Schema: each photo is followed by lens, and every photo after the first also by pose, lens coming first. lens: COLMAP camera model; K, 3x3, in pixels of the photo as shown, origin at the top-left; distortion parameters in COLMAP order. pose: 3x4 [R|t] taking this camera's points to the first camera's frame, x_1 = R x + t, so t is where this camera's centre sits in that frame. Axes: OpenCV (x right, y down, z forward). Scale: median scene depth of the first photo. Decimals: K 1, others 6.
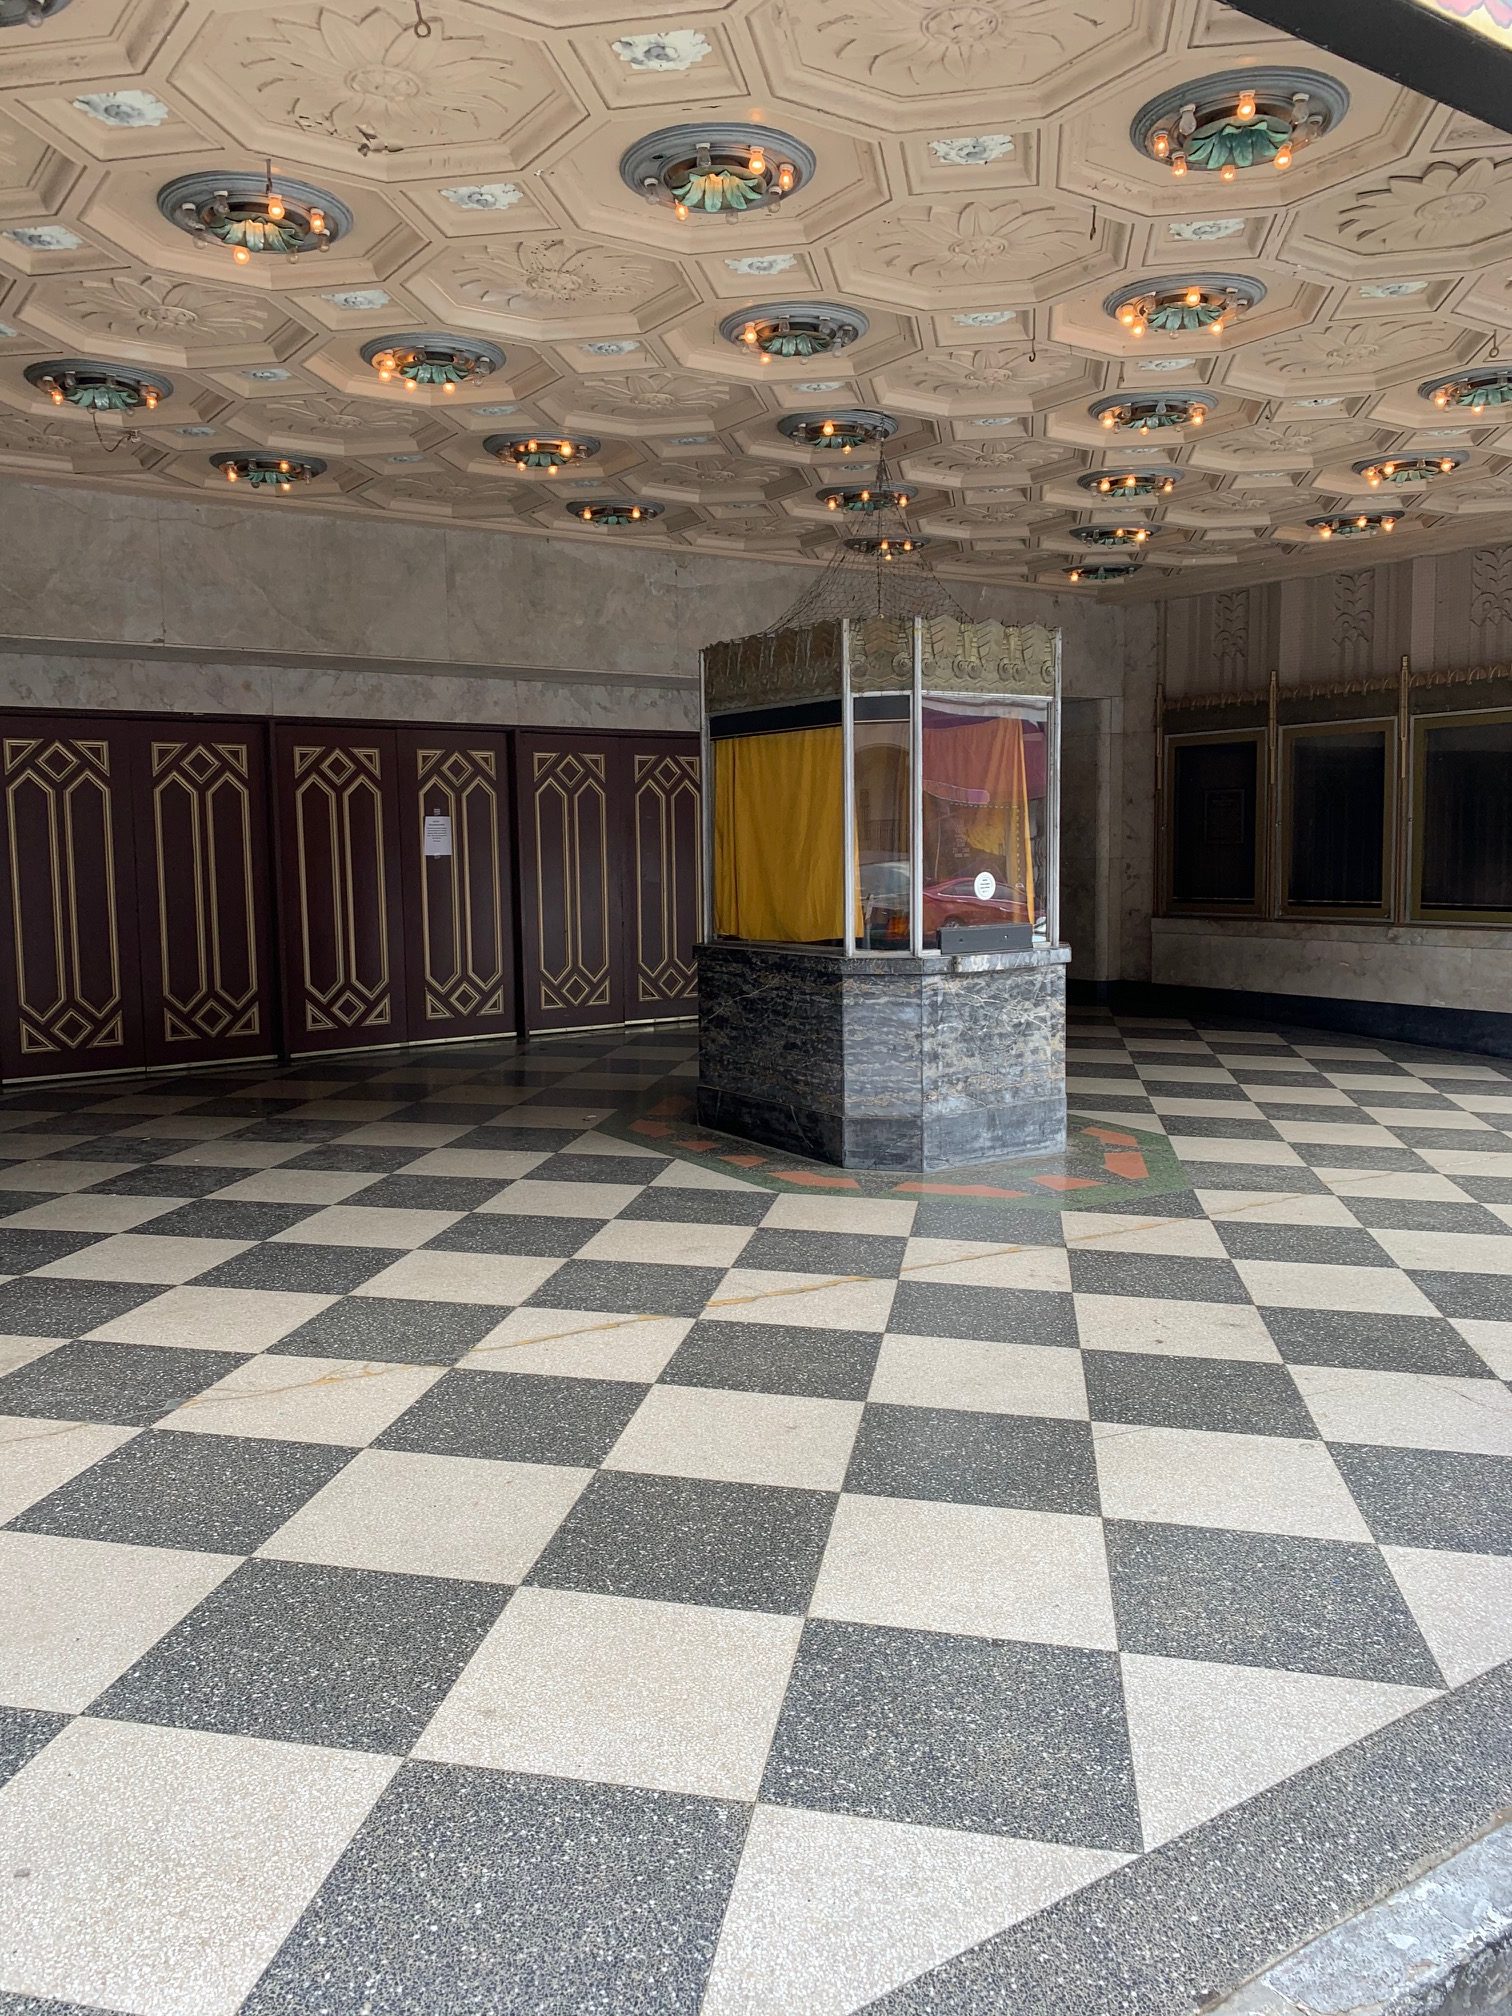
lens RADIAL K [[1529.8, 0, 756.0], [0, 1529.8, 1008.0], [0, 0, 1]] dist [-0.000022, -0.005468]
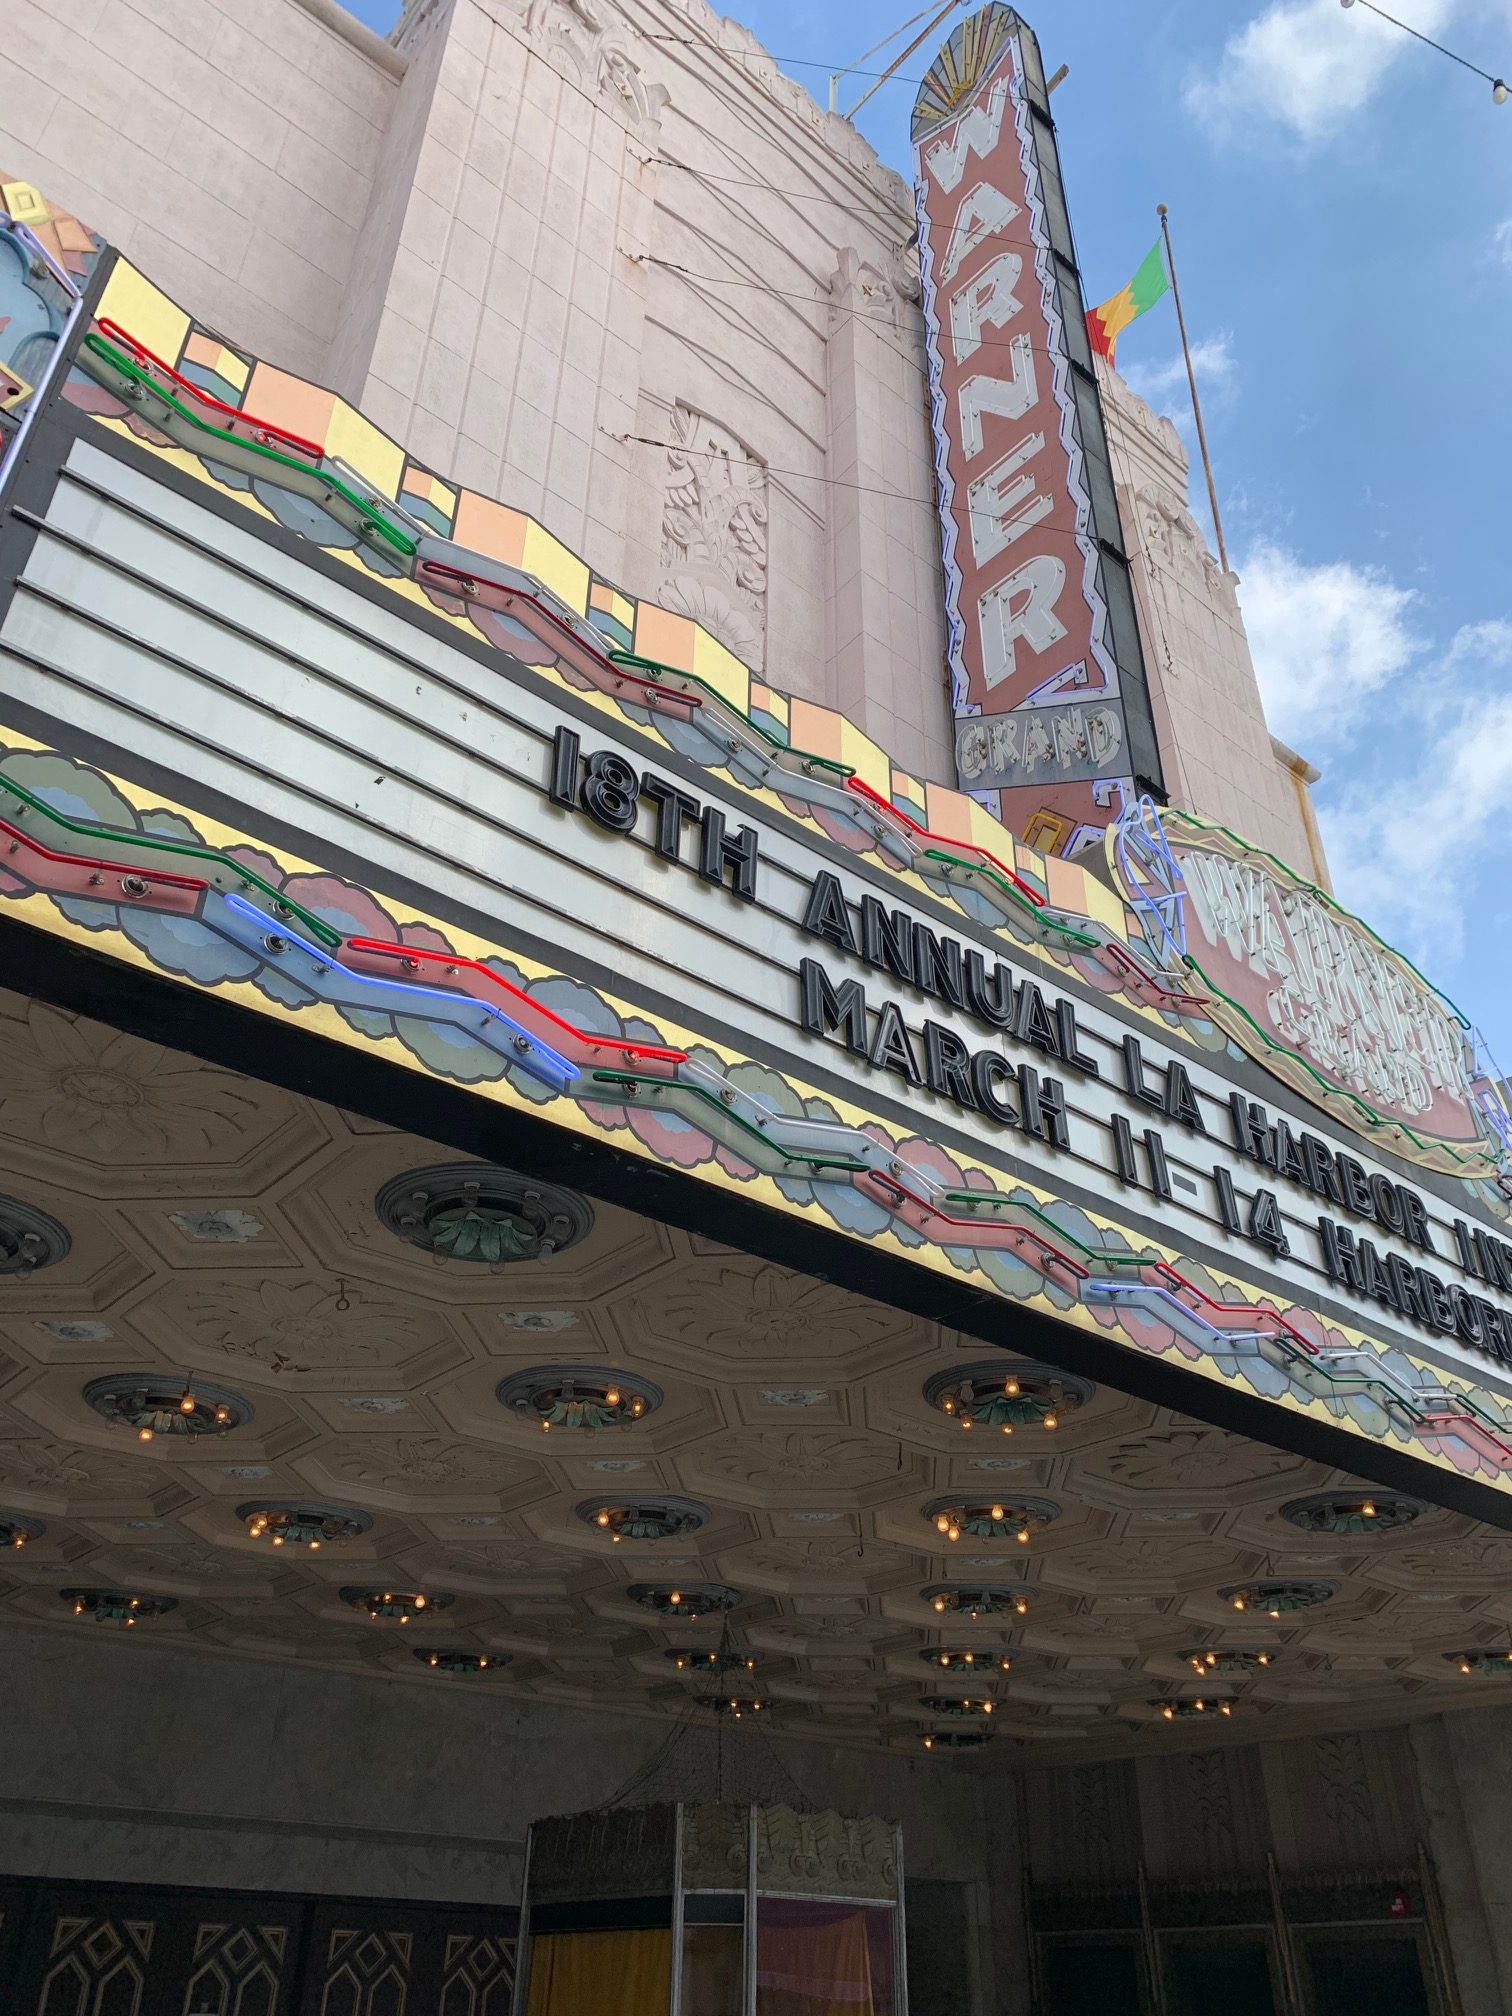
lens RADIAL K [[1529.8, 0, 756.0], [0, 1529.8, 1008.0], [0, 0, 1]] dist [-0.000022, -0.005468]
pose [[0.995590, 0.073713, 0.058029, 0.012186], [-0.019014, 0.764267, -0.644620, -0.014559], [-0.091867, 0.640674, 0.762298, -0.060843]]
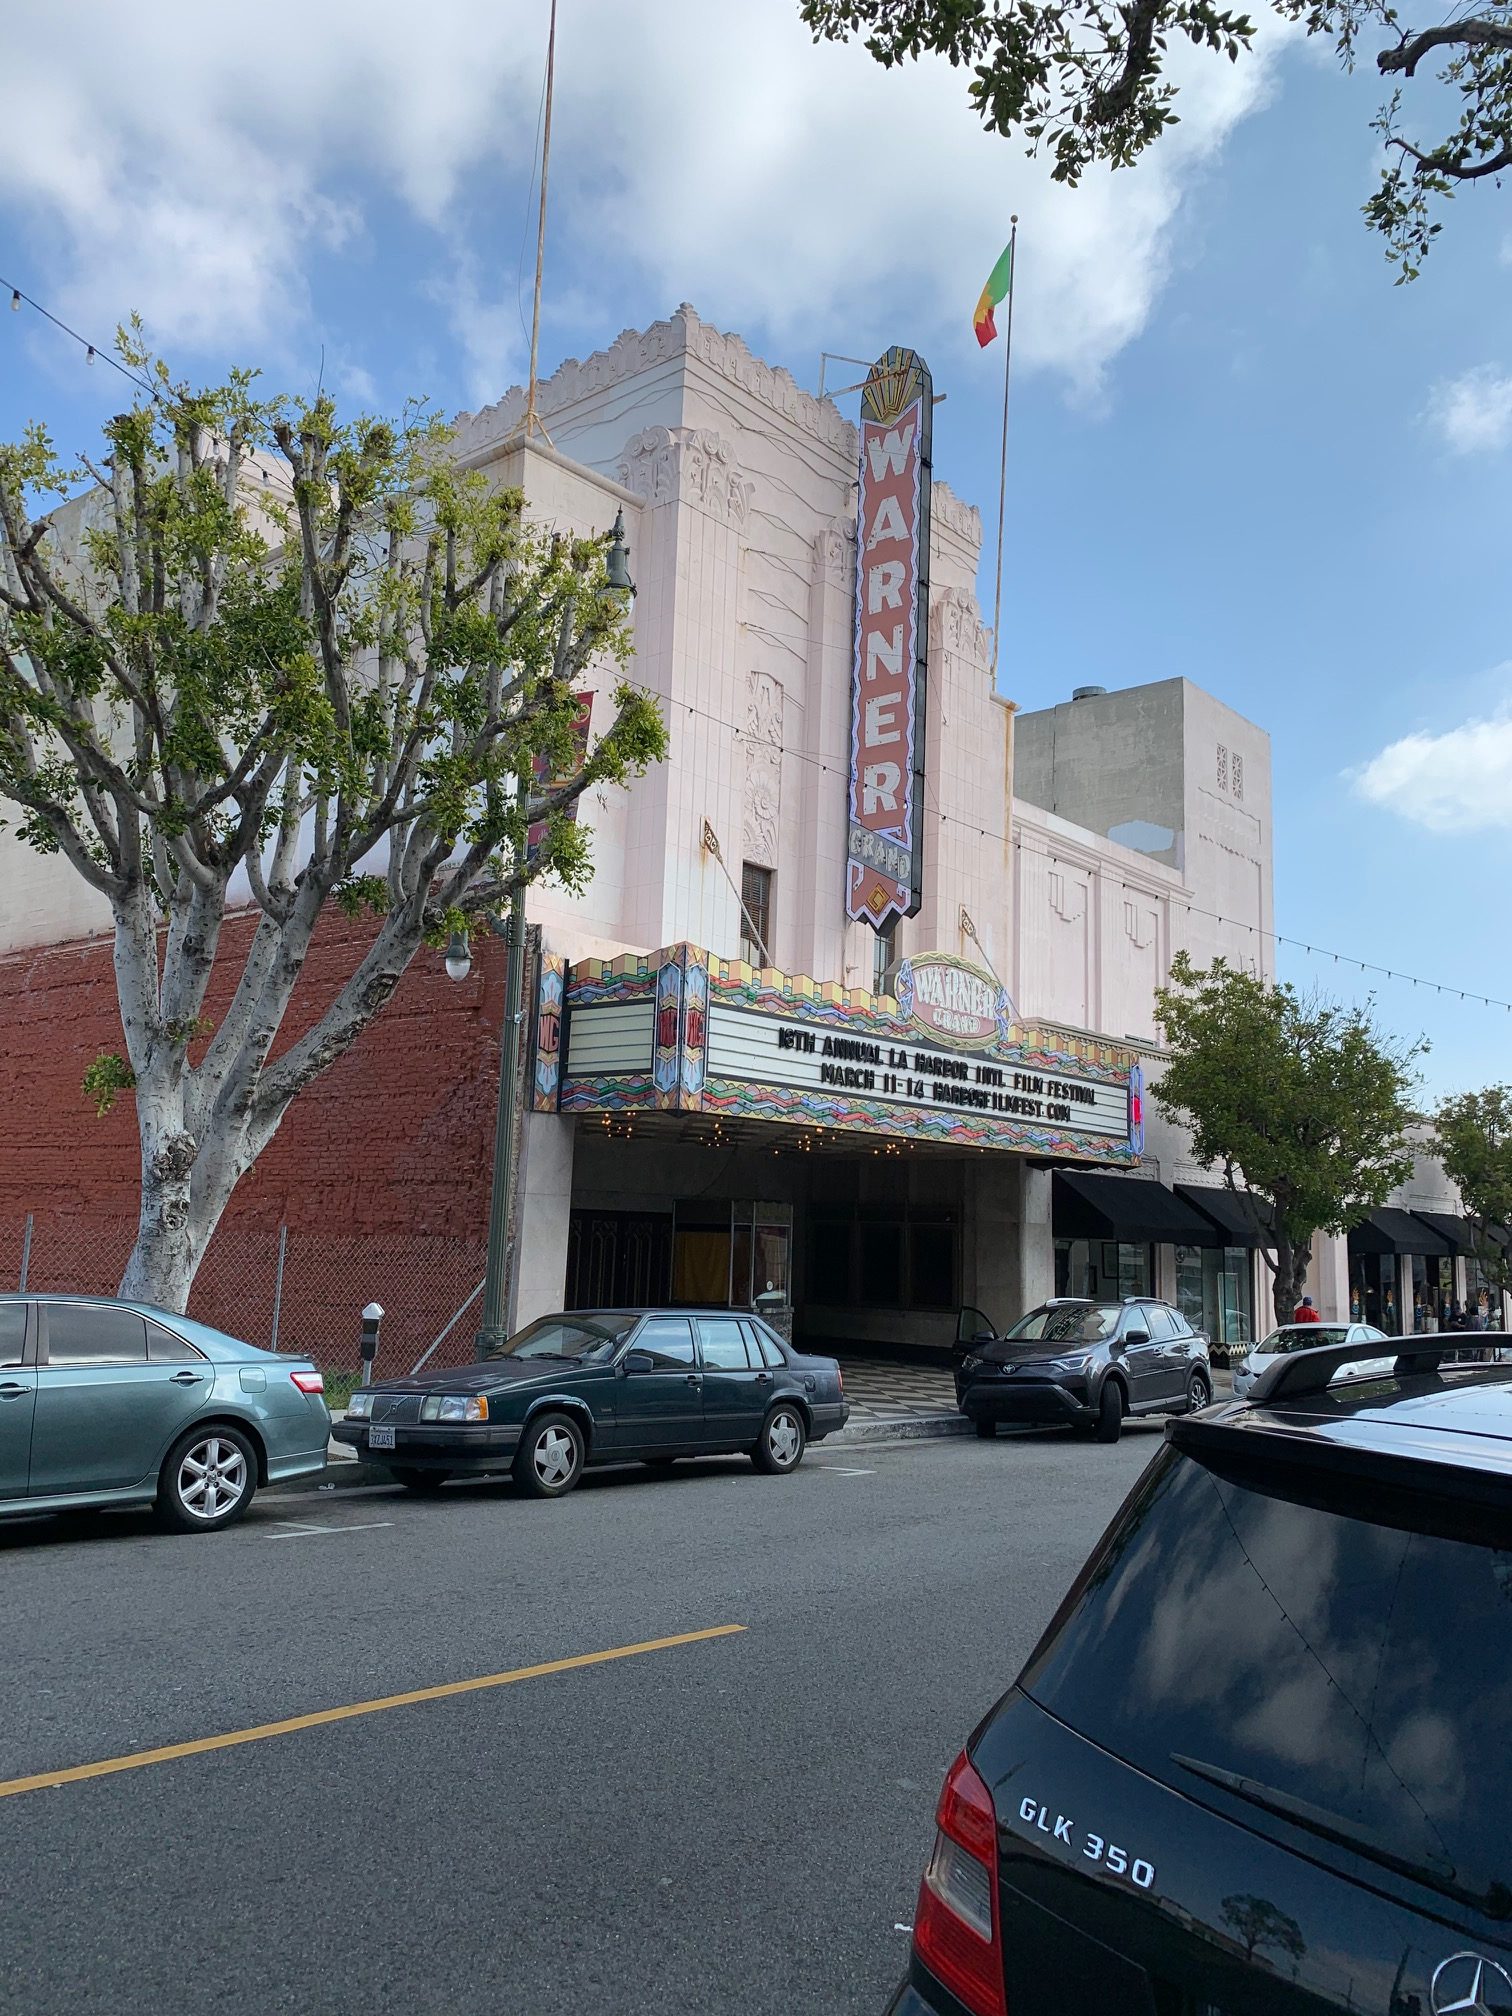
lens RADIAL K [[1529.8, 0, 756.0], [0, 1529.8, 1008.0], [0, 0, 1]] dist [-0.000022, -0.005468]
pose [[0.965326, 0.082820, 0.247562, -0.979373], [-0.016744, 0.966029, -0.257889, 0.256866], [-0.260511, 0.244802, 0.933920, -2.839327]]
